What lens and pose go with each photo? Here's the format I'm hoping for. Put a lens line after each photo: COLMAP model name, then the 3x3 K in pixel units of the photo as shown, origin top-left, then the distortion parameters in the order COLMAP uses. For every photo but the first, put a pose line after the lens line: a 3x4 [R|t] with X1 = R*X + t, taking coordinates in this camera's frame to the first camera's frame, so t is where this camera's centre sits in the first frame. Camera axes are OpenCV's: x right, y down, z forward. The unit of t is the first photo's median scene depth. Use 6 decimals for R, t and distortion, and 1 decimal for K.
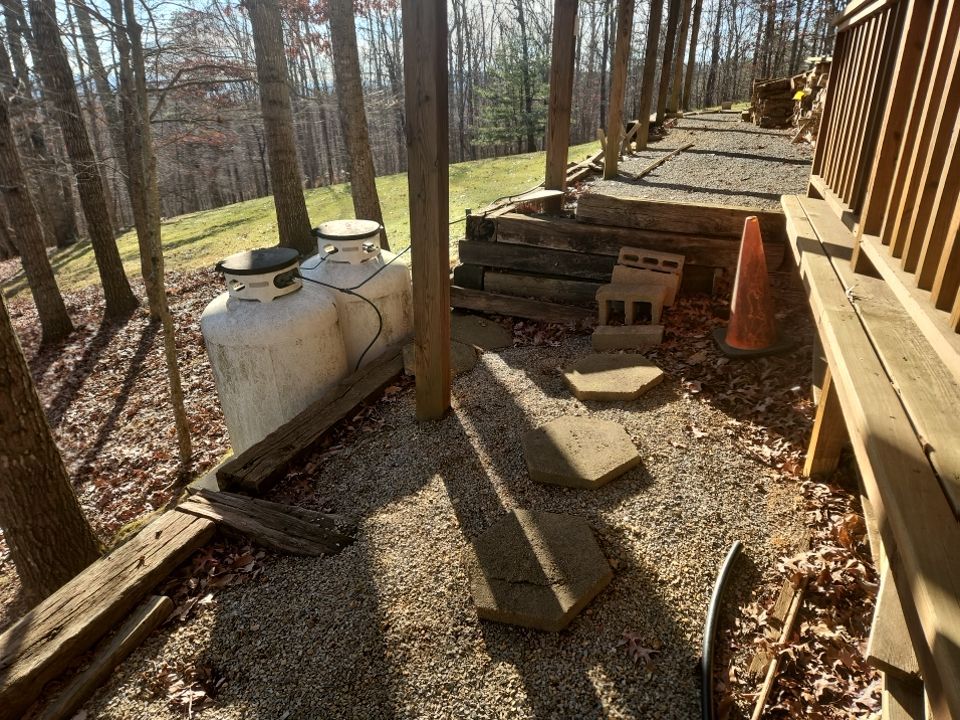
lens RADIAL K [[635.2, 0, 490.2], [0, 635.2, 366.3], [0, 0, 1]] dist [0.085106, -0.066631]
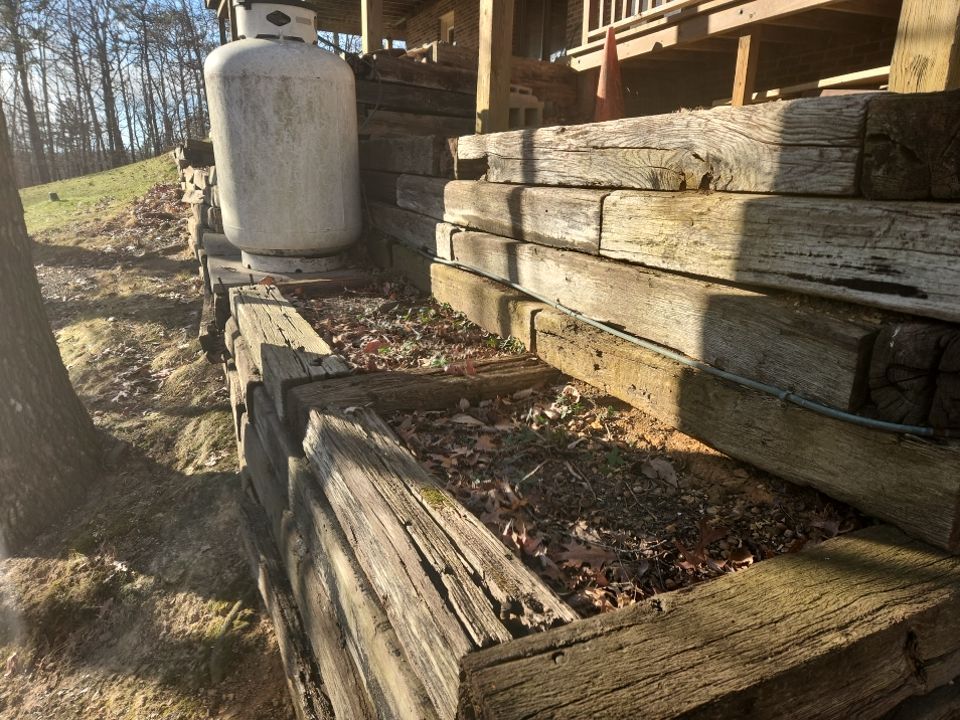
lens RADIAL K [[638.2, 0, 485.0], [0, 638.2, 361.4], [0, 0, 1]] dist [0.090545, -0.072213]
pose [[0.695521, -0.175345, 0.696782, -0.735140], [0.268187, 0.963033, -0.025354, 0.354921], [-0.666578, 0.204502, 0.716835, 0.190868]]
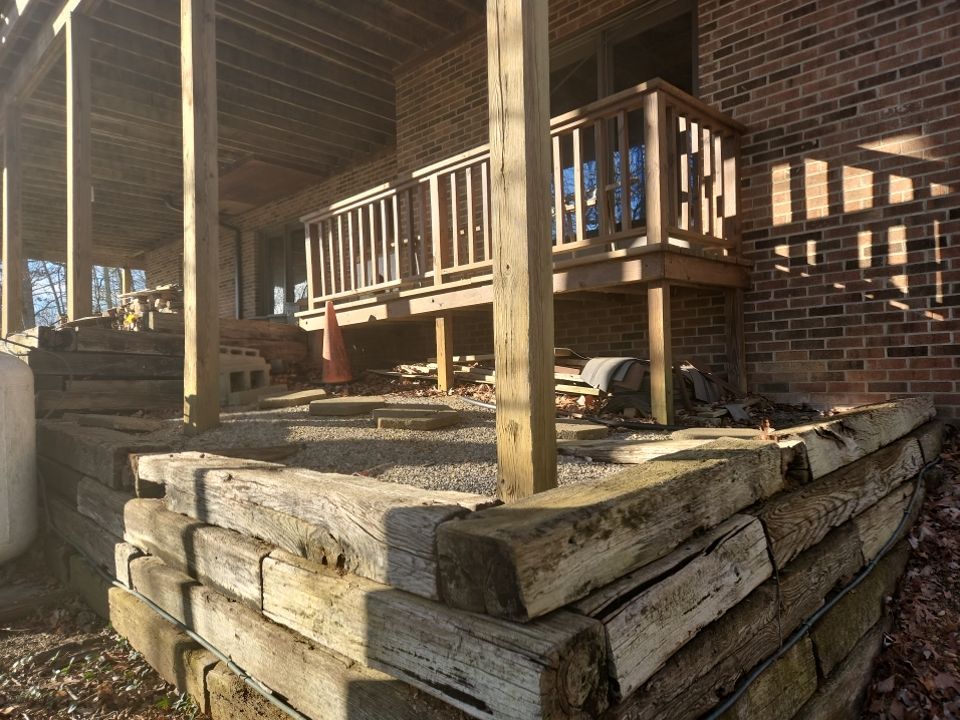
lens RADIAL K [[635.2, 0, 490.2], [0, 635.2, 366.3], [0, 0, 1]] dist [0.085106, -0.066631]
pose [[0.400901, 0.009944, 0.916067, -0.703428], [0.391917, 0.901958, -0.181307, 0.286582], [-0.828057, 0.431709, 0.357699, 0.089757]]
